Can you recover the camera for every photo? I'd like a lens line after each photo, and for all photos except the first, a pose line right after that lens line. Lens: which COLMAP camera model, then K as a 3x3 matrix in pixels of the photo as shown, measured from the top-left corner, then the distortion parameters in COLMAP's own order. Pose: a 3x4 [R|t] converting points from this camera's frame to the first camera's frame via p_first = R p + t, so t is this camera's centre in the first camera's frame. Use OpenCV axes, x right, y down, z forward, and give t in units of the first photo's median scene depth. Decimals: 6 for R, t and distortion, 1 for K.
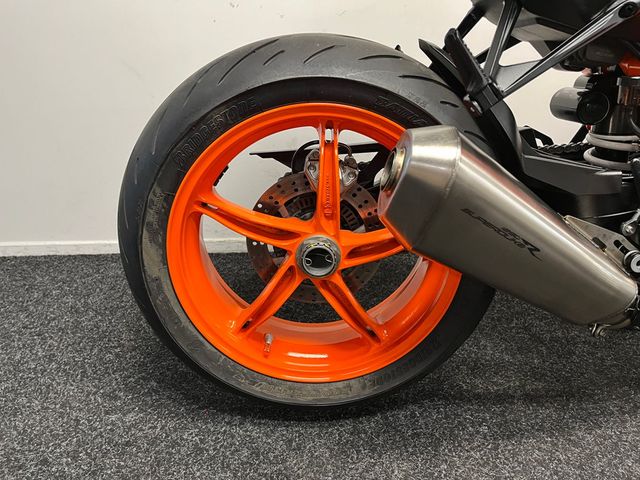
lens RADIAL K [[465.8, 0, 330.4], [0, 465.8, 238.8], [0, 0, 1]] dist [0.070900, -0.101795]
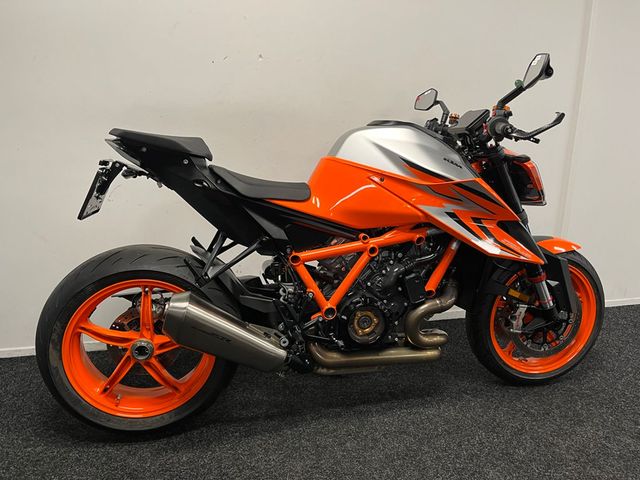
lens RADIAL K [[465.8, 0, 330.4], [0, 465.8, 238.8], [0, 0, 1]] dist [0.070900, -0.101795]
pose [[0.983191, -0.031550, 0.179831, 0.406053], [0.062169, 0.983949, -0.167269, -0.042815], [-0.171667, 0.175637, 0.969372, -1.160230]]
